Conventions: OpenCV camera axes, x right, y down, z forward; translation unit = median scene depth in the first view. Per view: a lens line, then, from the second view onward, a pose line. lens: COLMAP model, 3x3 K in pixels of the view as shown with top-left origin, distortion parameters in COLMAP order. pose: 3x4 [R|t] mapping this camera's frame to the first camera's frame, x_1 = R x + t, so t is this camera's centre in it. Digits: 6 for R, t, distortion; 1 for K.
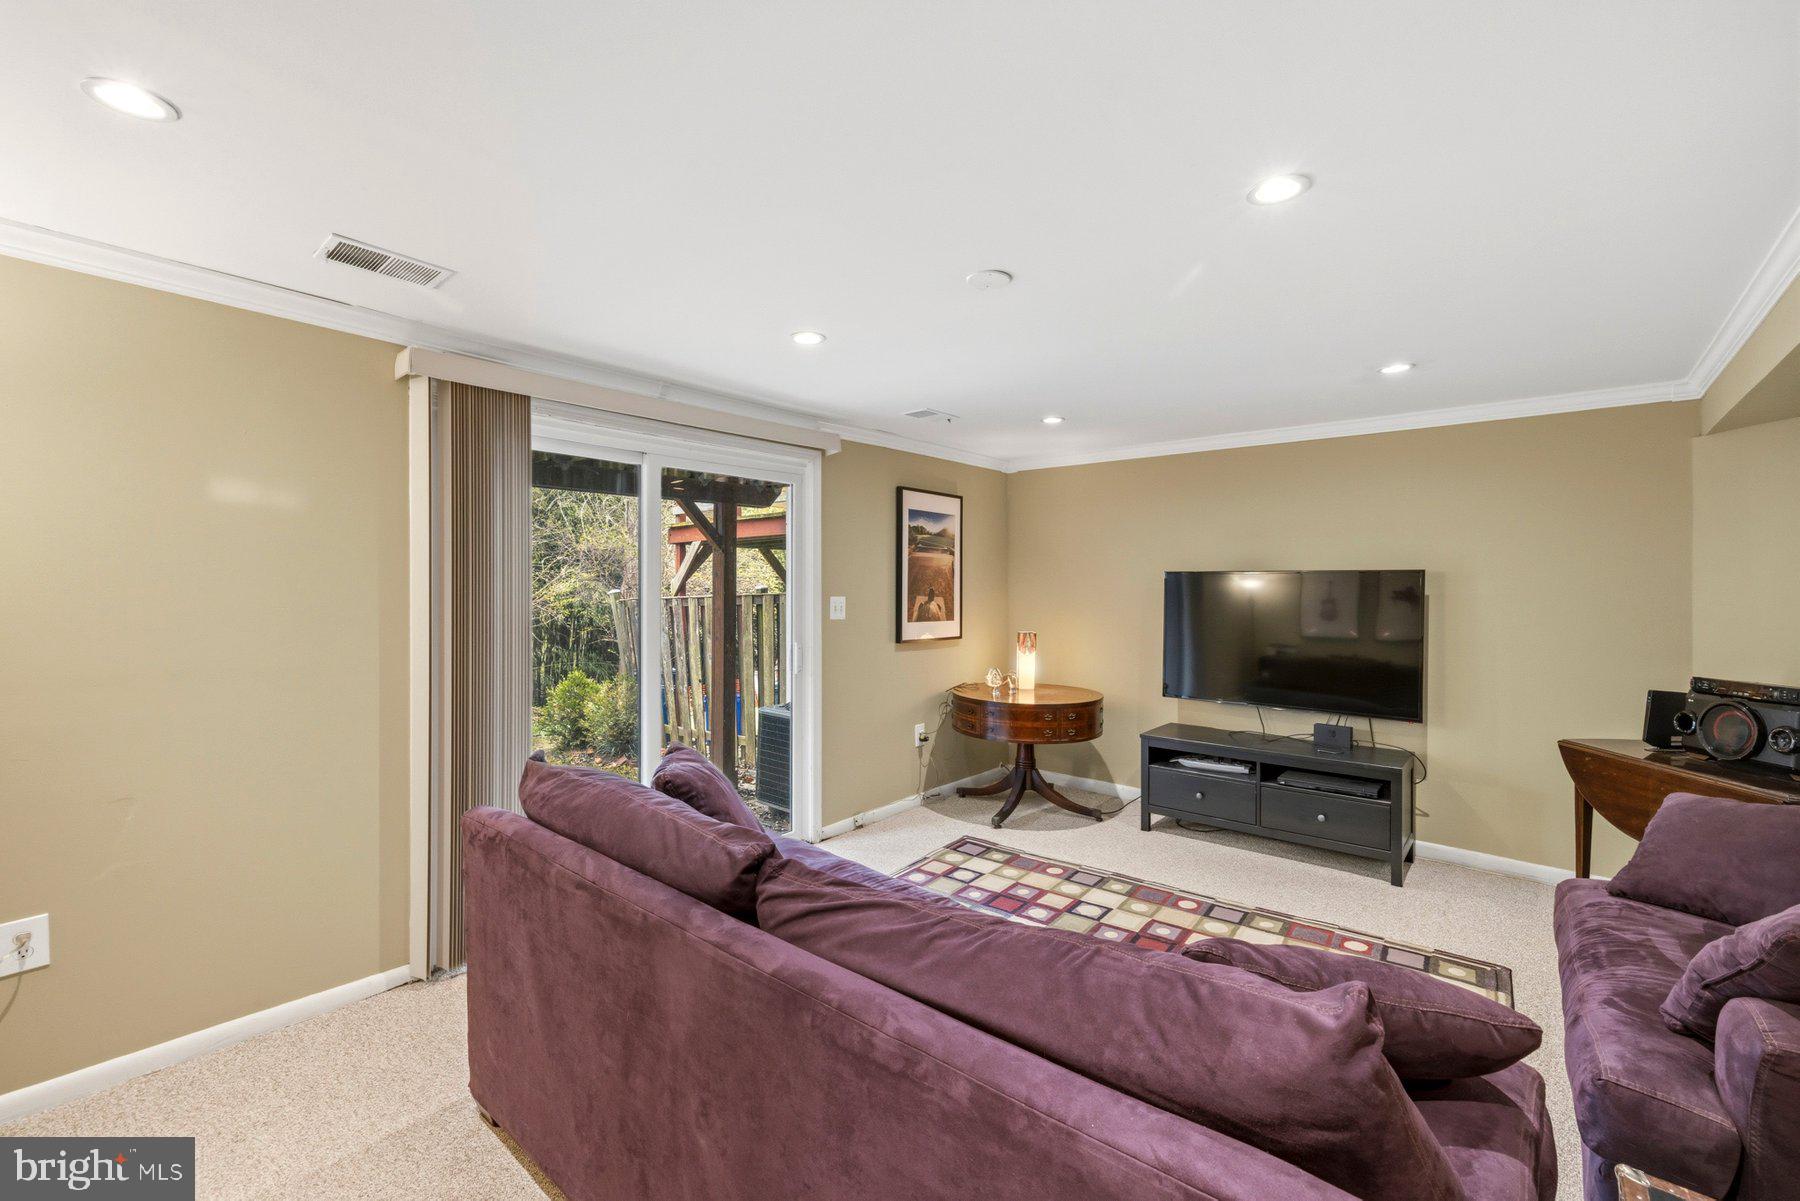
lens RADIAL K [[755.2, 0, 891.0], [0, 755.2, 595.2], [0, 0, 1]] dist [0.001104, 0.000288]
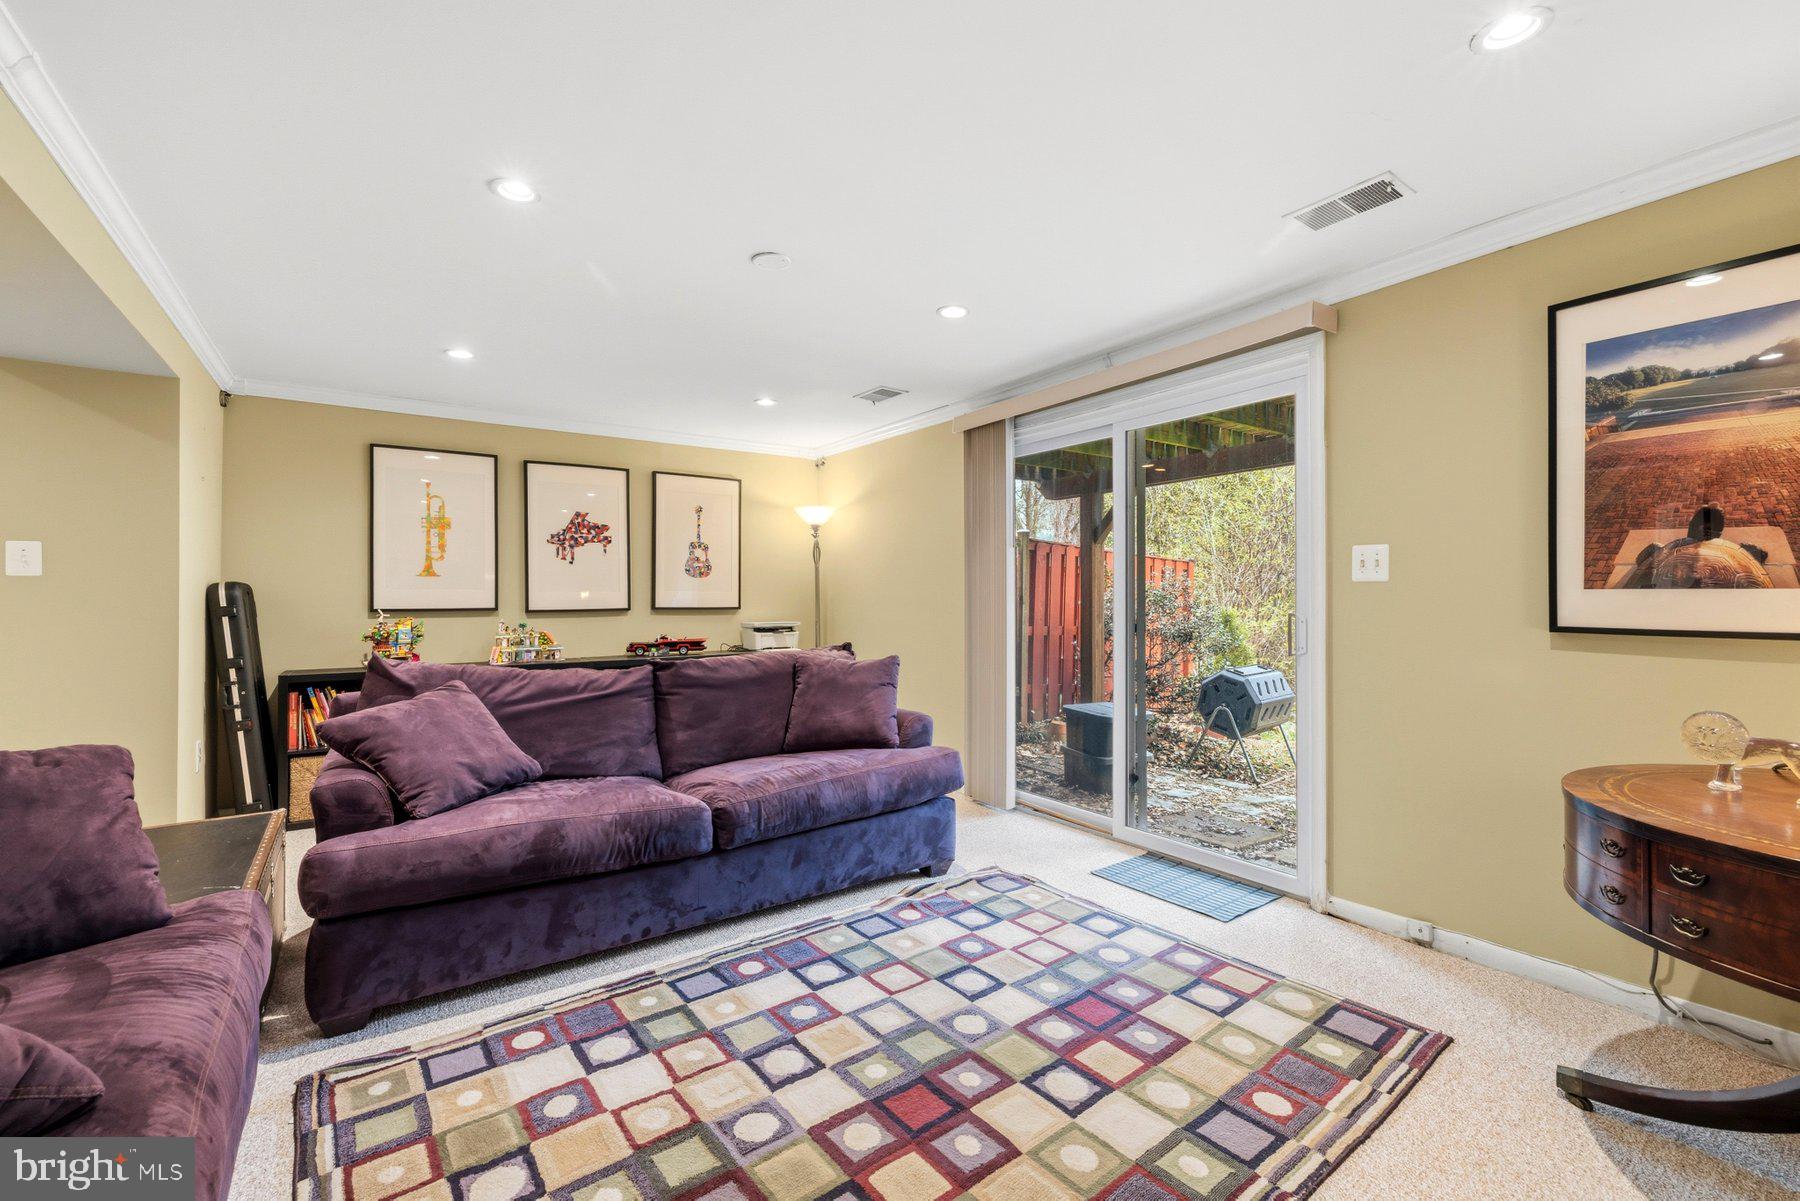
lens RADIAL K [[755.2, 0, 891.0], [0, 755.2, 595.2], [0, 0, 1]] dist [0.001104, 0.000288]
pose [[-0.244706, -0.004116, -0.969589, 0.653350], [-0.007127, 0.999972, -0.002446, 0.049922], [0.969571, 0.006311, -0.244728, 0.796179]]
